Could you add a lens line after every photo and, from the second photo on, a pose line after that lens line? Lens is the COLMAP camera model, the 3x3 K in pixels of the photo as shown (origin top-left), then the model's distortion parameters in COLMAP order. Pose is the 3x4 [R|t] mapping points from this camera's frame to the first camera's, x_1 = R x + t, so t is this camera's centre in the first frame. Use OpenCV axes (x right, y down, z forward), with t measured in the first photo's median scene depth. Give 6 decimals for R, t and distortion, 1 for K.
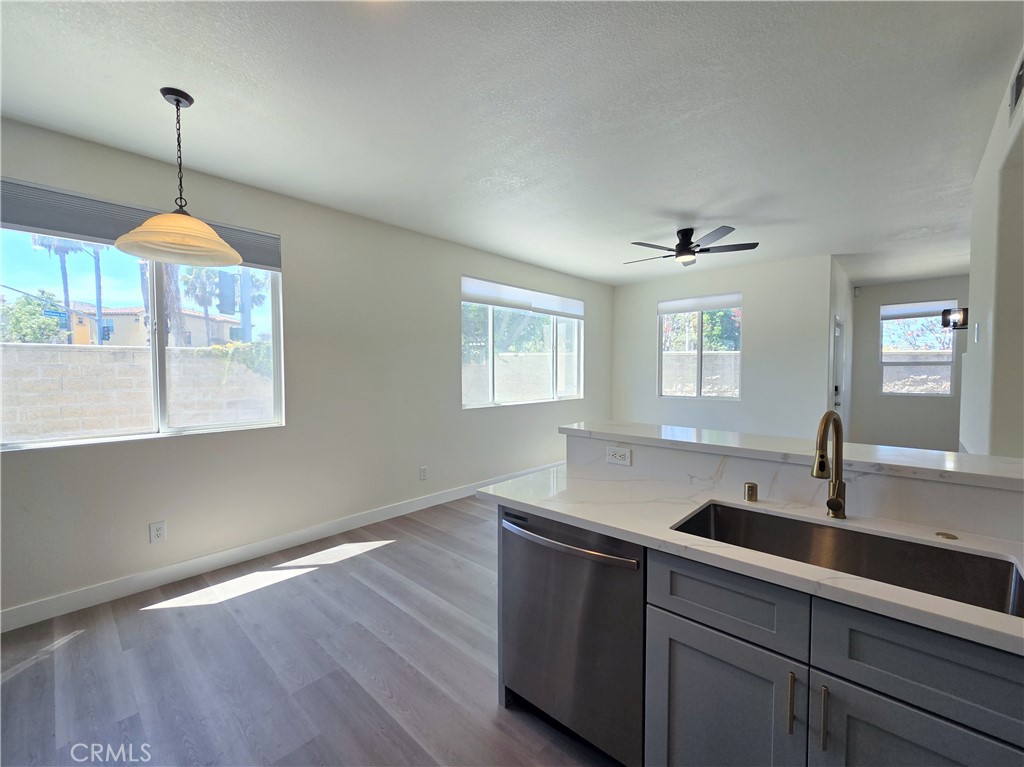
lens RADIAL K [[424.4, 0, 506.9], [0, 424.4, 386.2], [0, 0, 1]] dist [-0.000137, 0.000178]
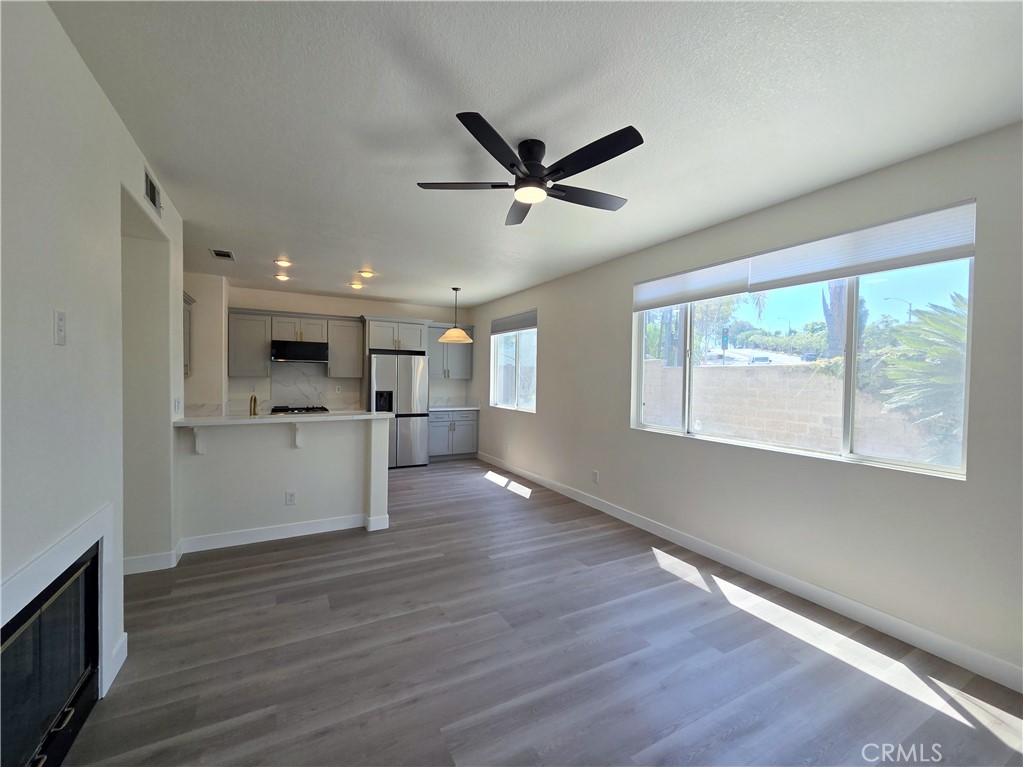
lens RADIAL K [[423.9, 0, 506.4], [0, 423.9, 386.2], [0, 0, 1]] dist [-0.000137, 0.000178]
pose [[-0.320353, 0.016937, -0.947147, 0.905347], [-0.052995, 0.997954, 0.035770, -0.058128], [0.945815, 0.061653, -0.318800, 1.082185]]
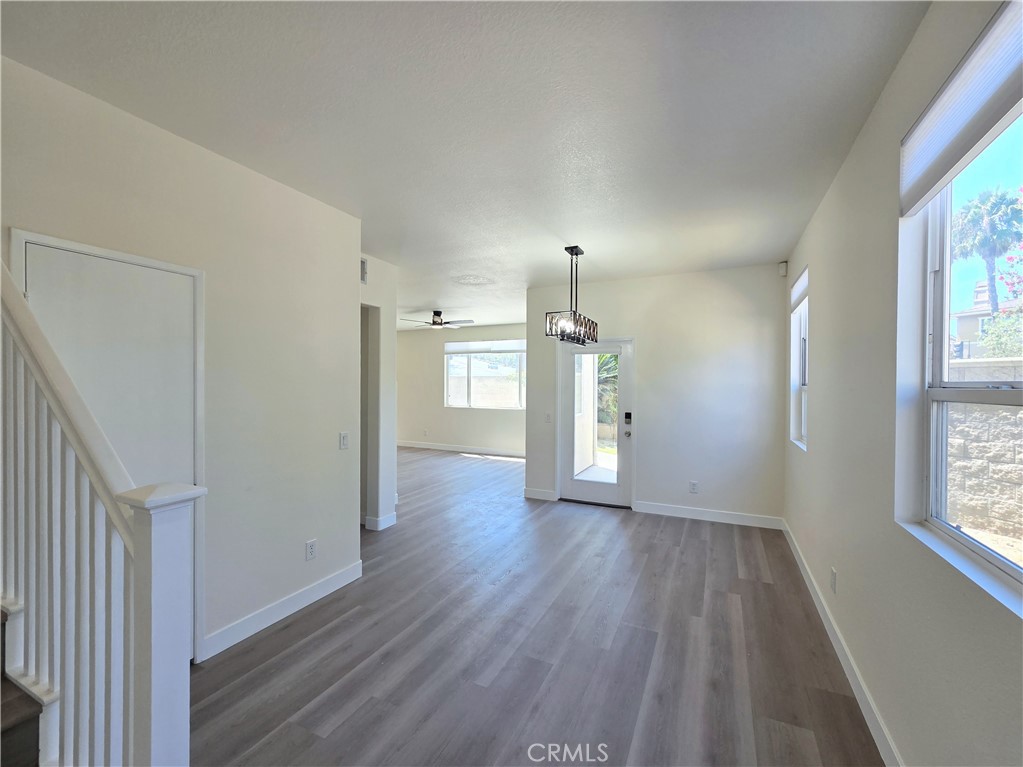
lens RADIAL K [[423.9, 0, 506.4], [0, 423.9, 386.2], [0, 0, 1]] dist [-0.000137, 0.000178]
pose [[0.273025, 0.005020, -0.961994, 2.055758], [-0.041242, 0.999128, -0.006491, -0.046321], [0.961123, 0.041446, 0.272994, 0.757534]]
